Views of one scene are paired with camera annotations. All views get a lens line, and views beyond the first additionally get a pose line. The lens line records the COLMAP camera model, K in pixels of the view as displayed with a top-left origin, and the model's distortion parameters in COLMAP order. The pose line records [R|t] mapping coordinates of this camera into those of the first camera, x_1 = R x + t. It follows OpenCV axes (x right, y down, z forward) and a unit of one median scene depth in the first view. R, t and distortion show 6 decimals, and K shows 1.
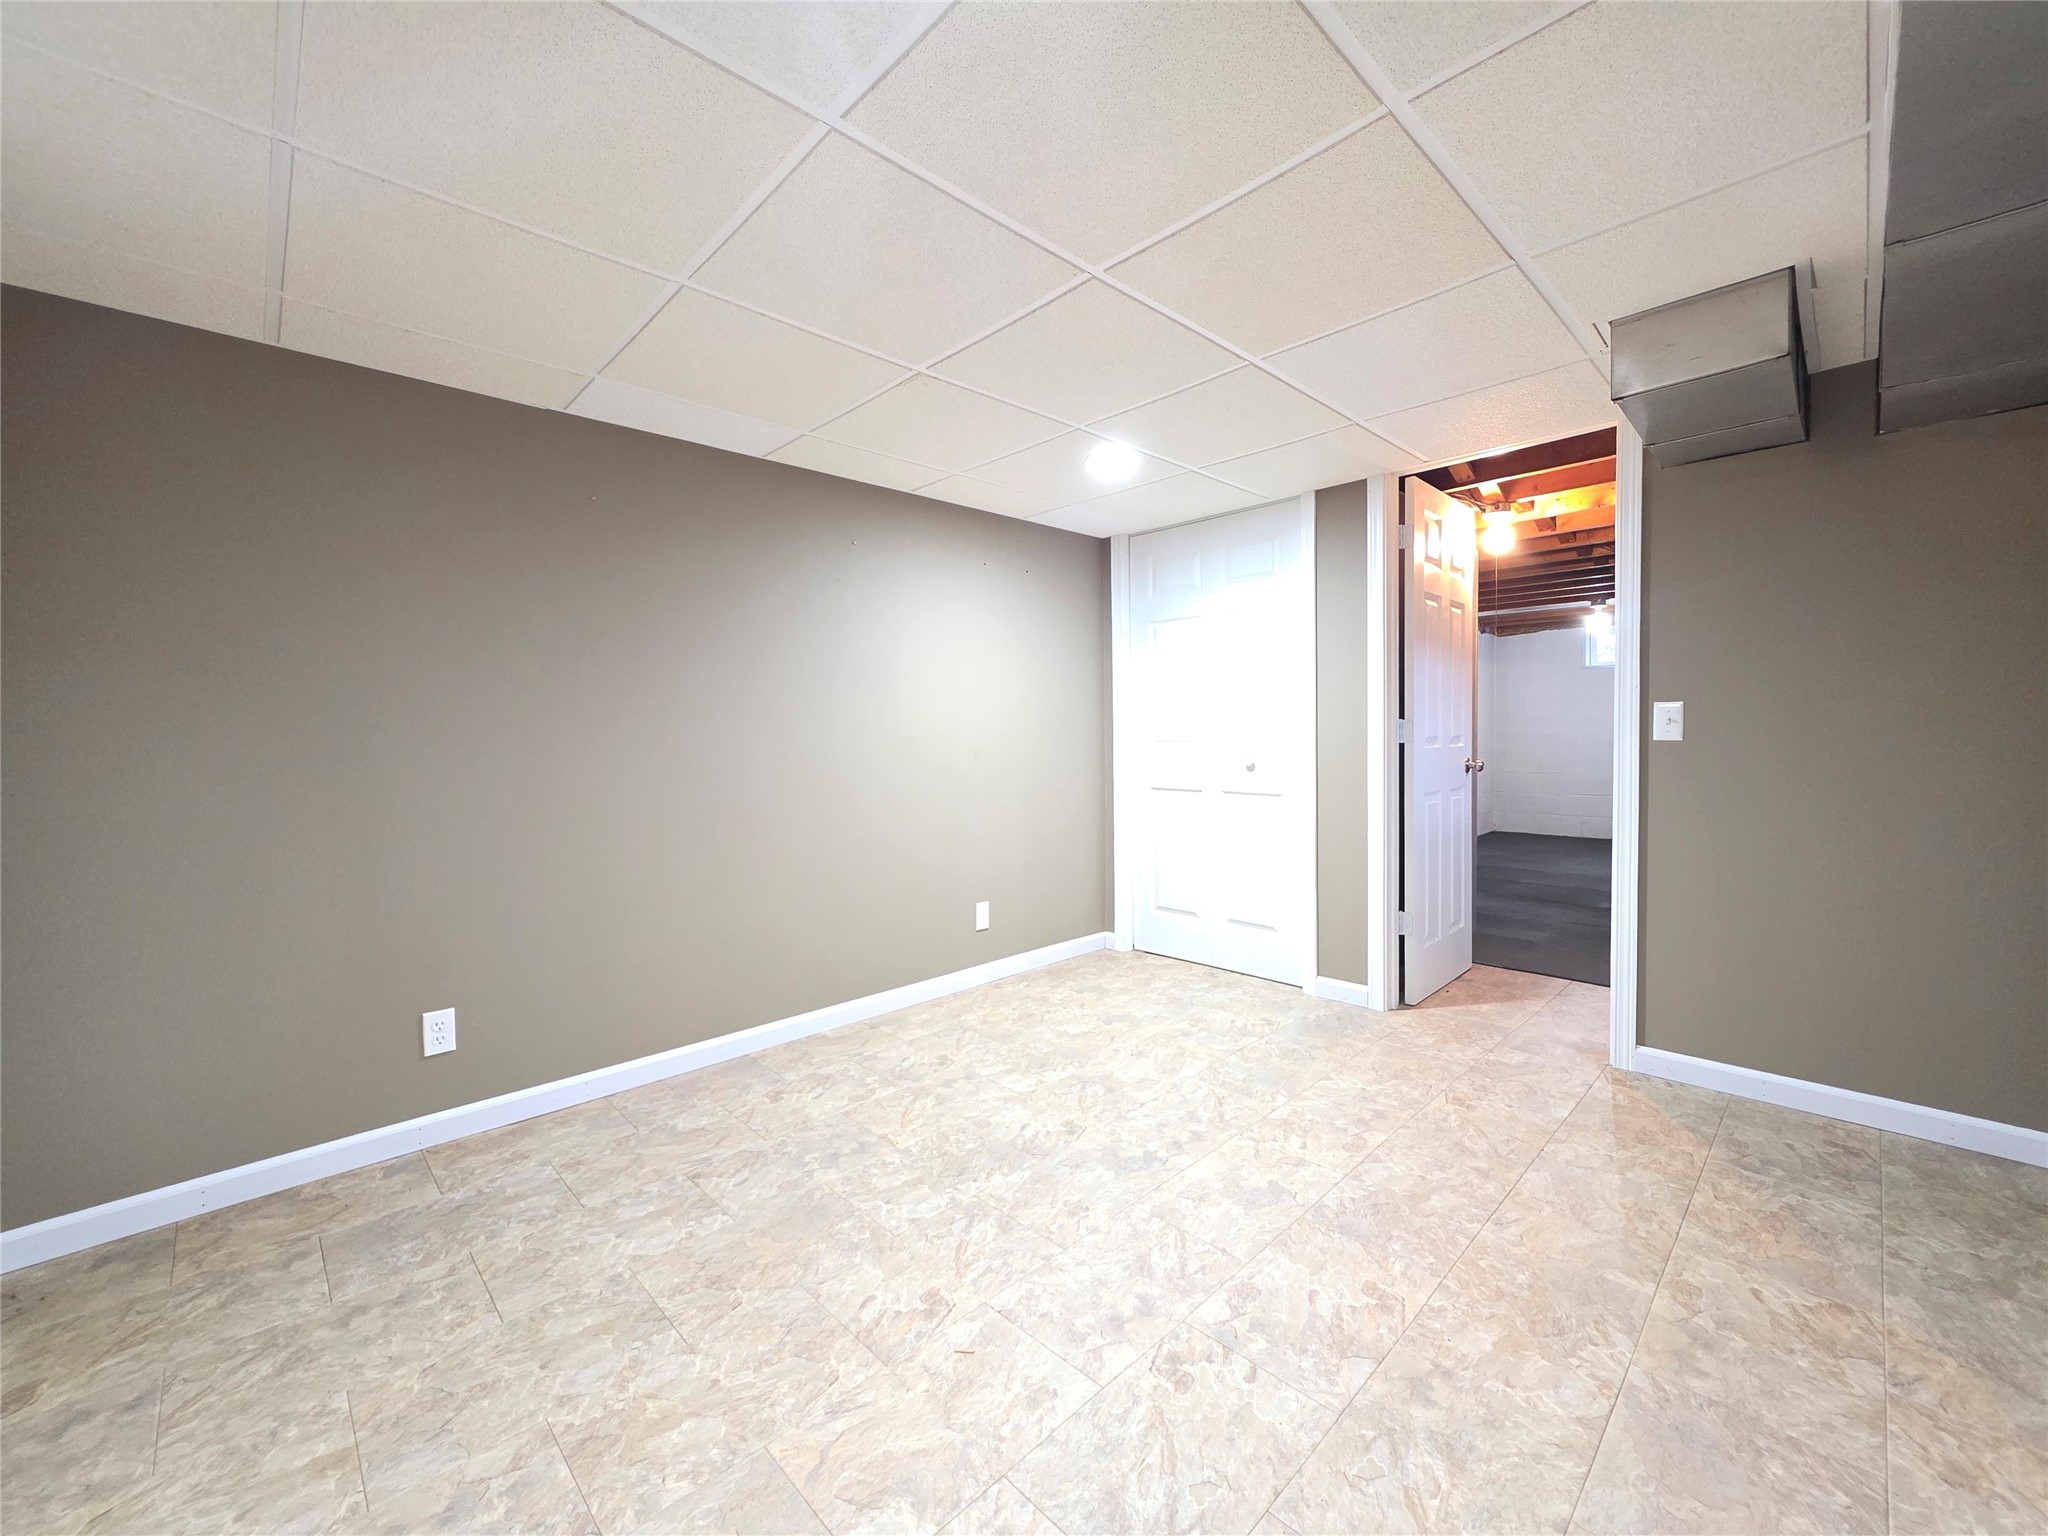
lens RADIAL K [[823.7, 0, 1014.6], [0, 823.7, 768.9], [0, 0, 1]] dist [0.000001, -0.000233]
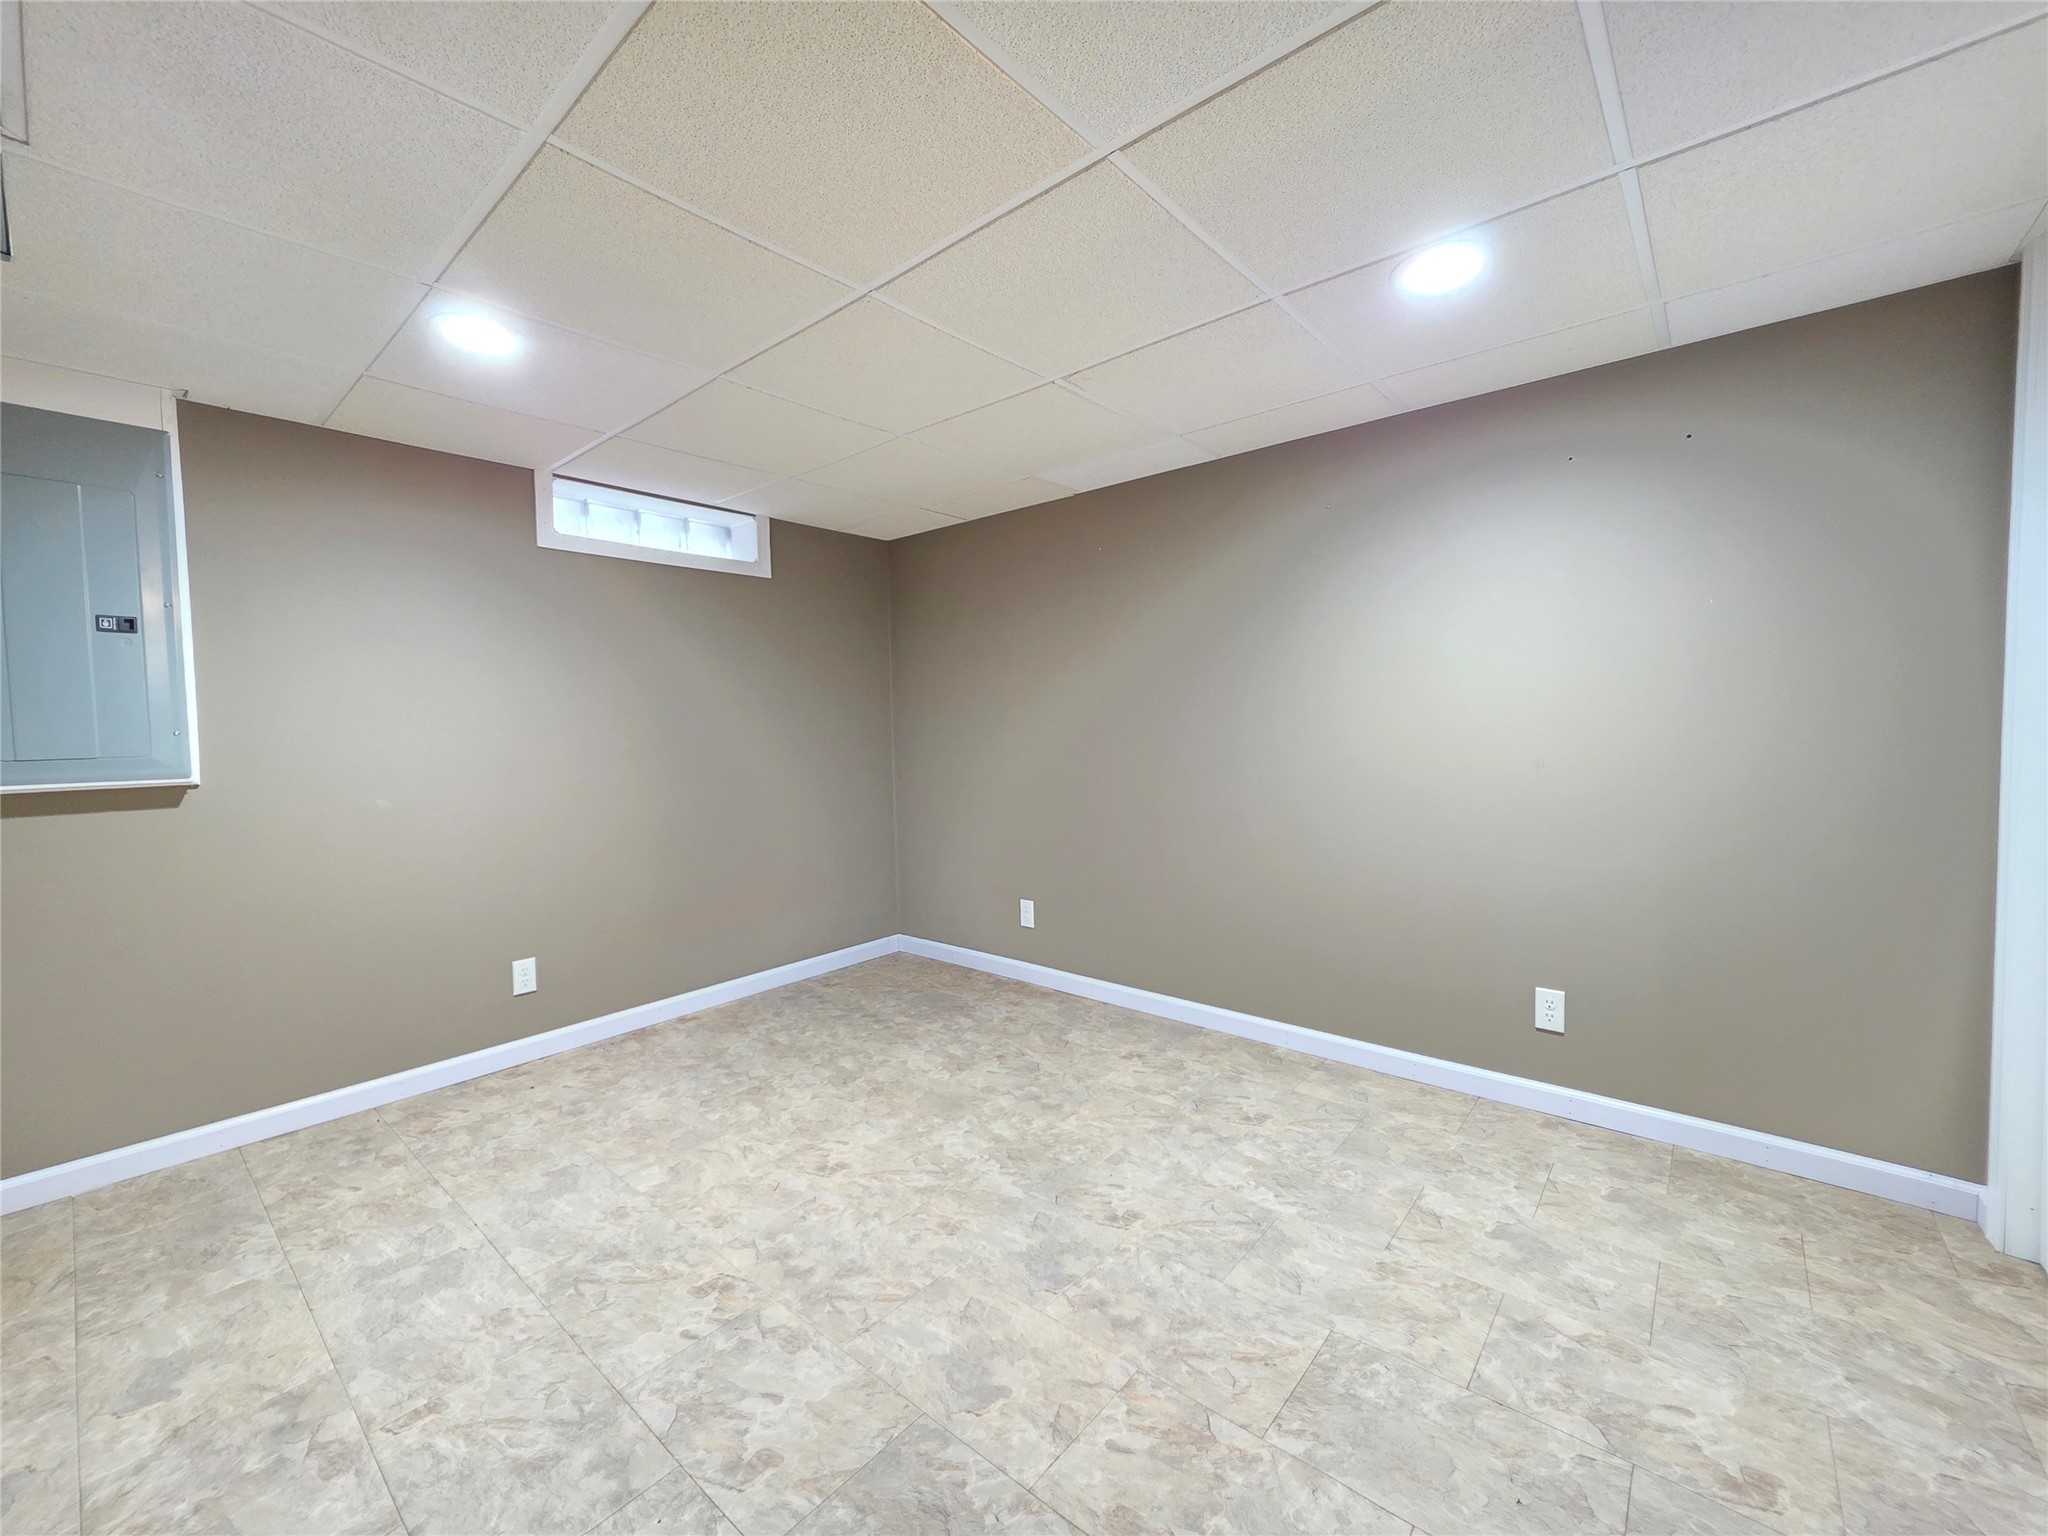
lens RADIAL K [[823.7, 0, 1014.8], [0, 823.7, 760.9], [0, 0, 1]] dist [0.000001, -0.000233]
pose [[0.096973, 0.059973, -0.993478, 0.953162], [-0.026666, 0.997981, 0.057642, -0.068109], [0.994930, 0.020902, 0.098376, 0.910237]]
